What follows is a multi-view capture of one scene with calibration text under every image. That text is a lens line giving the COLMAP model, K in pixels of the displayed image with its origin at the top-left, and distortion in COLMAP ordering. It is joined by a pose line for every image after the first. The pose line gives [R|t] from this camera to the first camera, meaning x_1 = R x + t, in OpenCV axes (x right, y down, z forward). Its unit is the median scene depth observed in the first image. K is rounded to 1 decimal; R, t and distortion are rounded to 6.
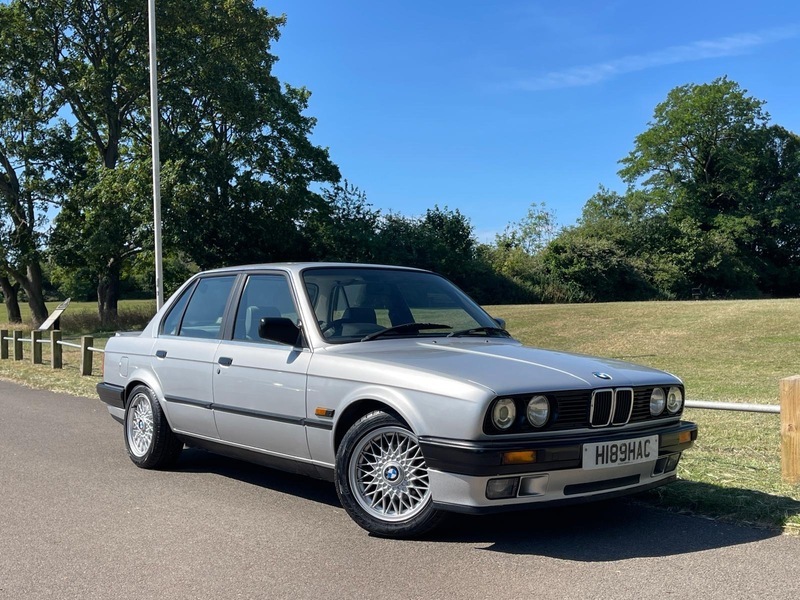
lens RADIAL K [[1021.9, 0, 402.6], [0, 1021.9, 298.2], [0, 0, 1]] dist [0.087289, -0.018926]
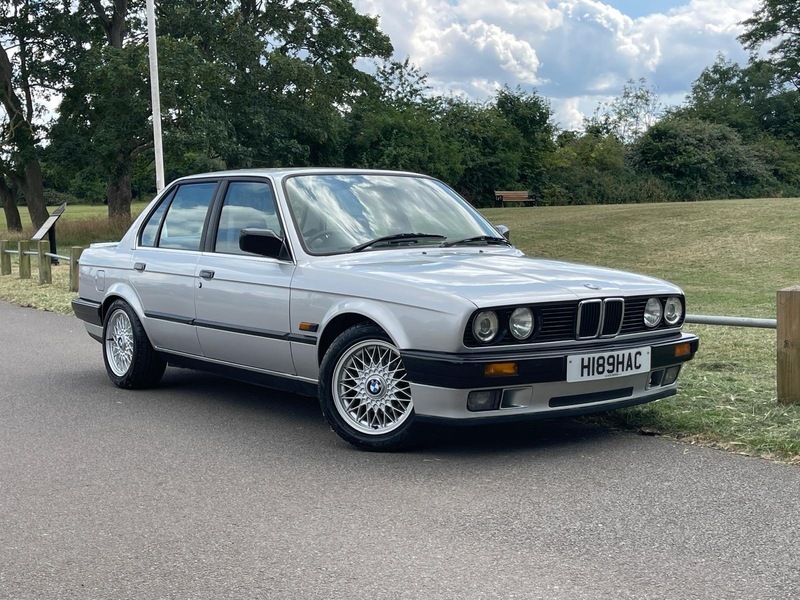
lens RADIAL K [[1256.0, 0, 411.2], [0, 1256.0, 324.1], [0, 0, 1]] dist [0.098993, -0.173783]
pose [[0.998020, -0.005586, -0.062646, 0.090420], [0.011854, 0.994904, 0.100131, -0.007591], [0.061768, -0.100676, 0.993000, -0.164046]]
